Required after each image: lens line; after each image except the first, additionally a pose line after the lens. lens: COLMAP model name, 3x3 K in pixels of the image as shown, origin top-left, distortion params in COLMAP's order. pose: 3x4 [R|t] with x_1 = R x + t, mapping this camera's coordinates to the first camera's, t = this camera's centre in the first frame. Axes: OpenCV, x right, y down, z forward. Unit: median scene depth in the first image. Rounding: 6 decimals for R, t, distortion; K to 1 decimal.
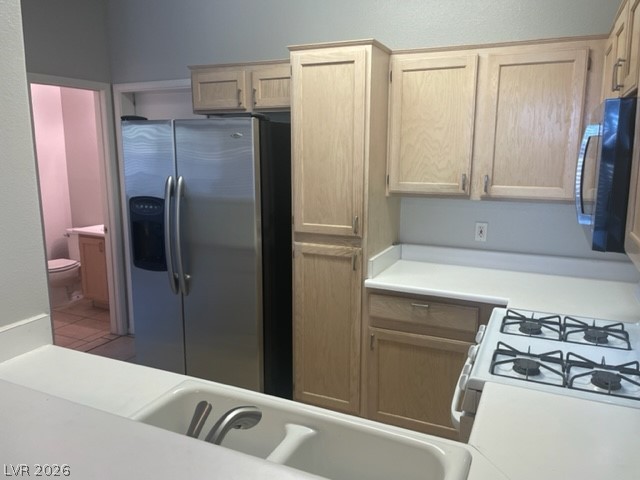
lens RADIAL K [[499.1, 0, 320.7], [0, 499.1, 241.1], [0, 0, 1]] dist [0.035776, -0.017685]
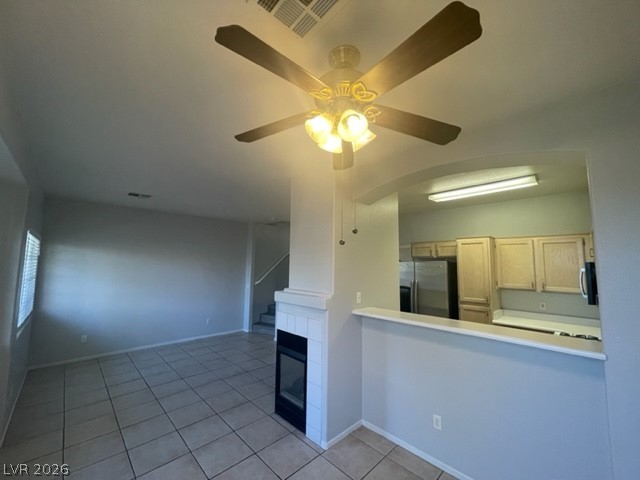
lens RADIAL K [[258.6, 0, 317.2], [0, 258.6, 239.4], [0, 0, 1]] dist [-0.000967, 0.000479]
pose [[0.934817, -0.024433, -0.354288, -0.284664], [-0.074983, 0.961559, -0.264164, 0.096101], [0.347123, 0.273510, 0.897049, -0.677968]]
